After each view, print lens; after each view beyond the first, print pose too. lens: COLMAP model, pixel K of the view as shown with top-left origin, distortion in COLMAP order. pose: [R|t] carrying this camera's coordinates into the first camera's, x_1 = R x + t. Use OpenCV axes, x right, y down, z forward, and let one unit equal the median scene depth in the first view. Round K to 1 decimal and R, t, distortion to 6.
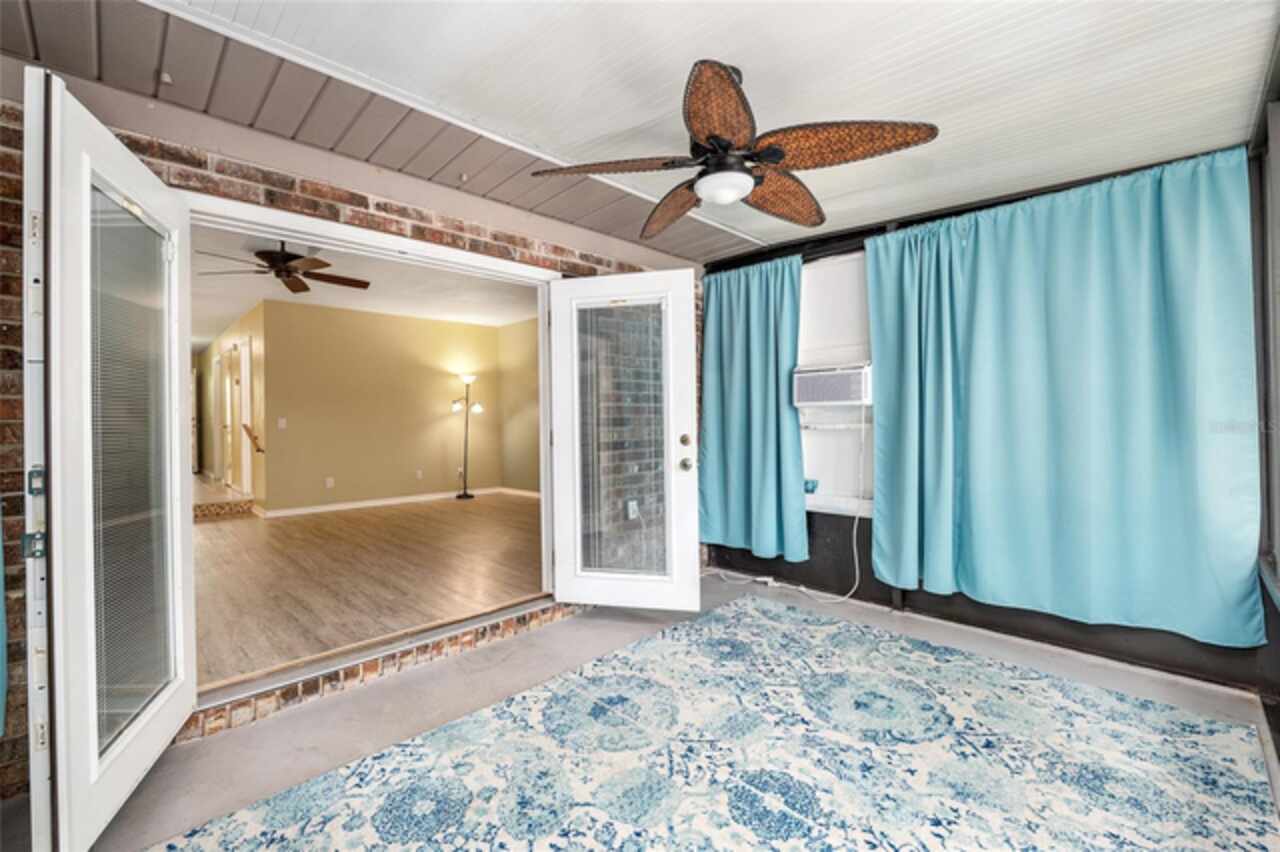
lens RADIAL K [[538.5, 0, 642.2], [0, 538.5, 425.6], [0, 0, 1]] dist [-0.002447, 0.000454]
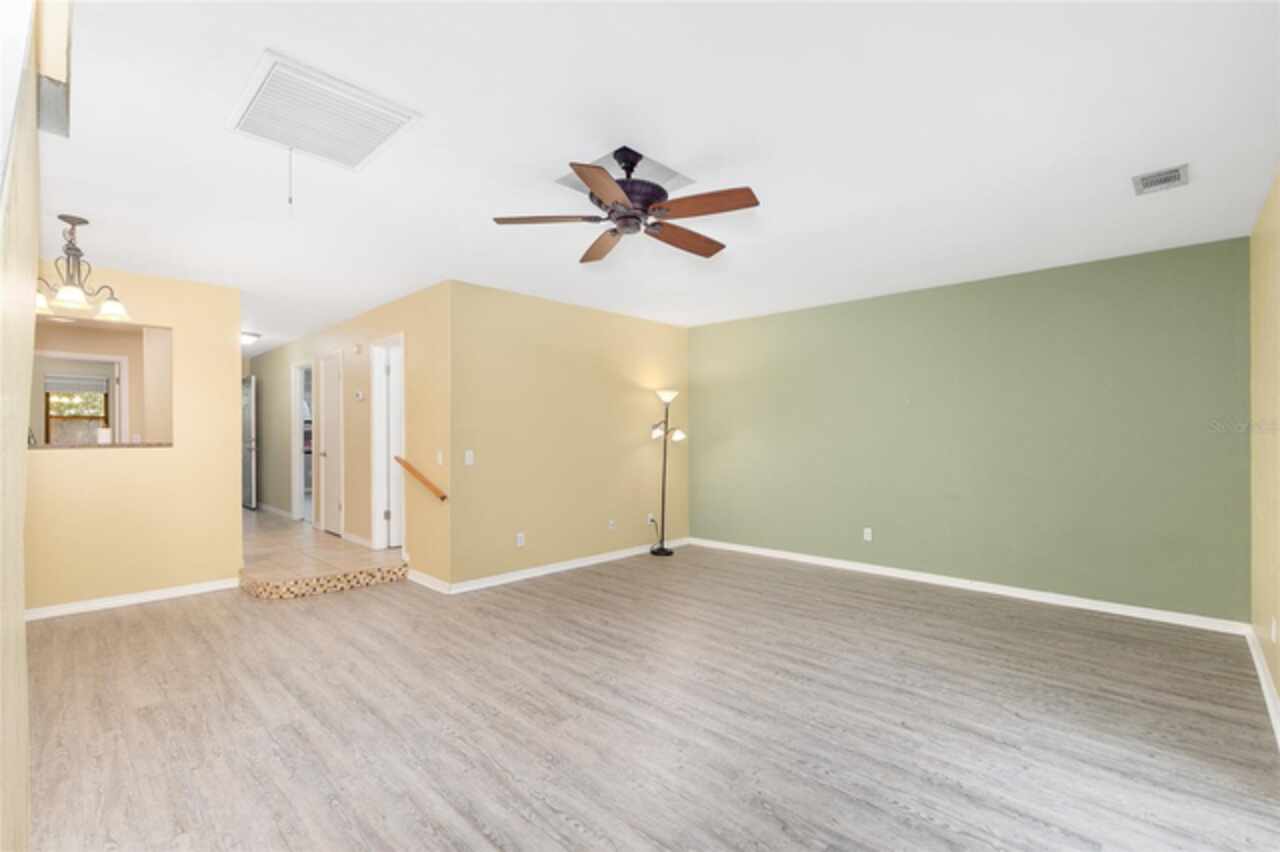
lens RADIAL K [[569.0, 0, 640.0], [0, 569.0, 426.0], [0, 0, 1]] dist [-0.001938, -0.001133]
pose [[0.999513, 0.013796, 0.027989, -0.388675], [-0.013164, 0.999657, -0.022630, -0.026120], [-0.028292, 0.022250, 0.999352, 0.207787]]
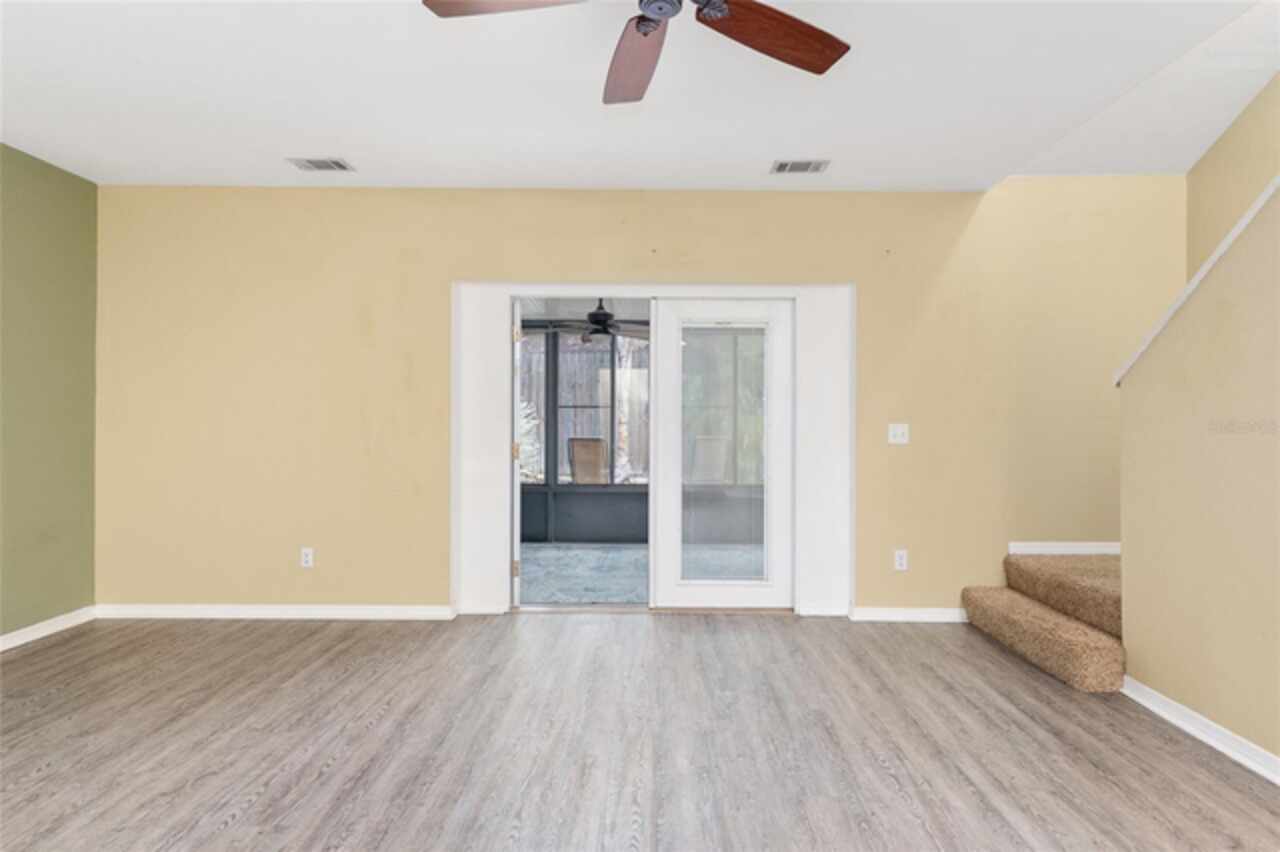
lens RADIAL K [[714.7, 0, 655.6], [0, 714.7, 422.6], [0, 0, 1]] dist [-0.000649, 0.000092]
pose [[-0.712092, 0.009479, 0.702022, -0.560351], [0.013992, 0.999902, 0.000692, -0.013230], [-0.701947, 0.010316, -0.712155, 0.755166]]
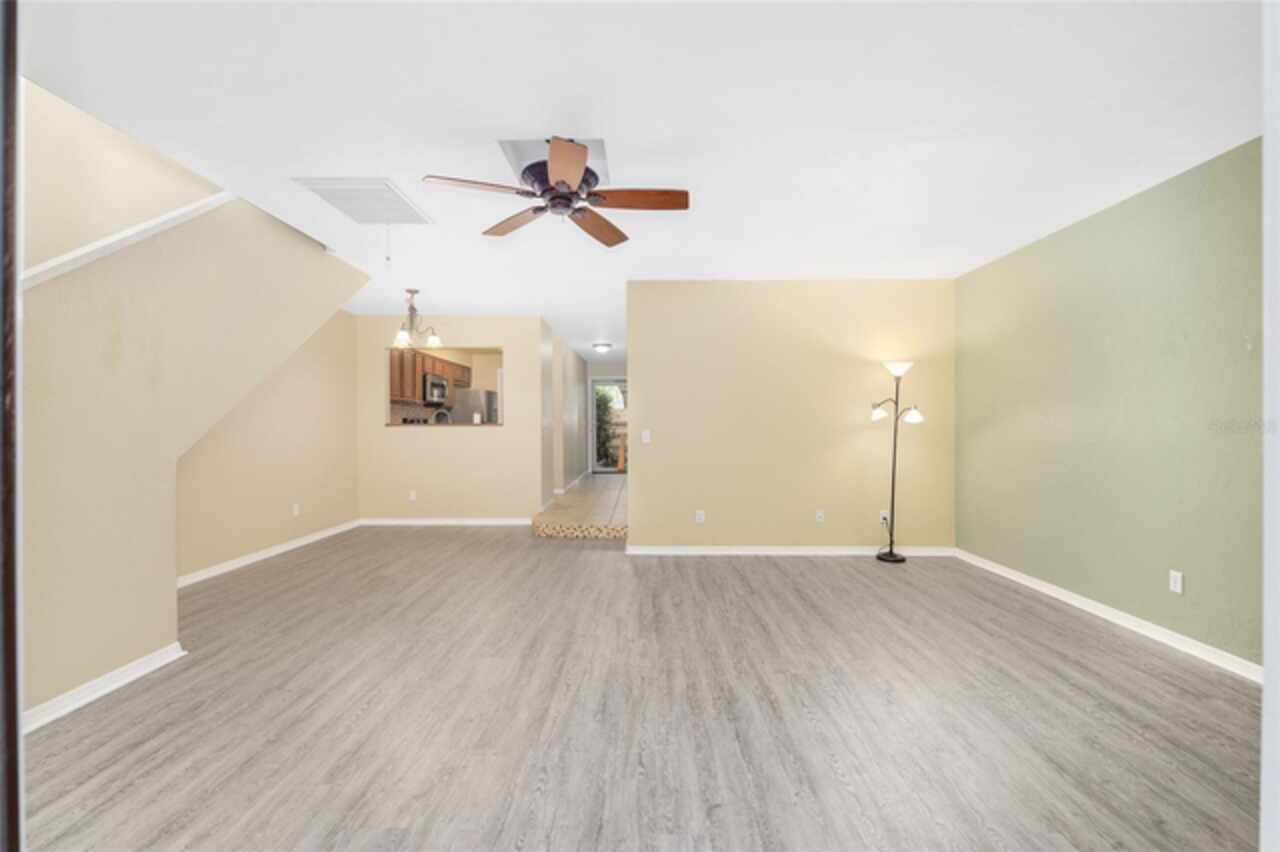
lens RADIAL K [[550.1, 0, 645.4], [0, 550.1, 423.2], [0, 0, 1]] dist [-0.002852, -0.000437]
pose [[0.709868, 0.012106, -0.704230, -0.086675], [-0.014526, 0.999891, 0.002546, -0.021346], [0.704185, 0.008423, 0.709967, 0.353930]]
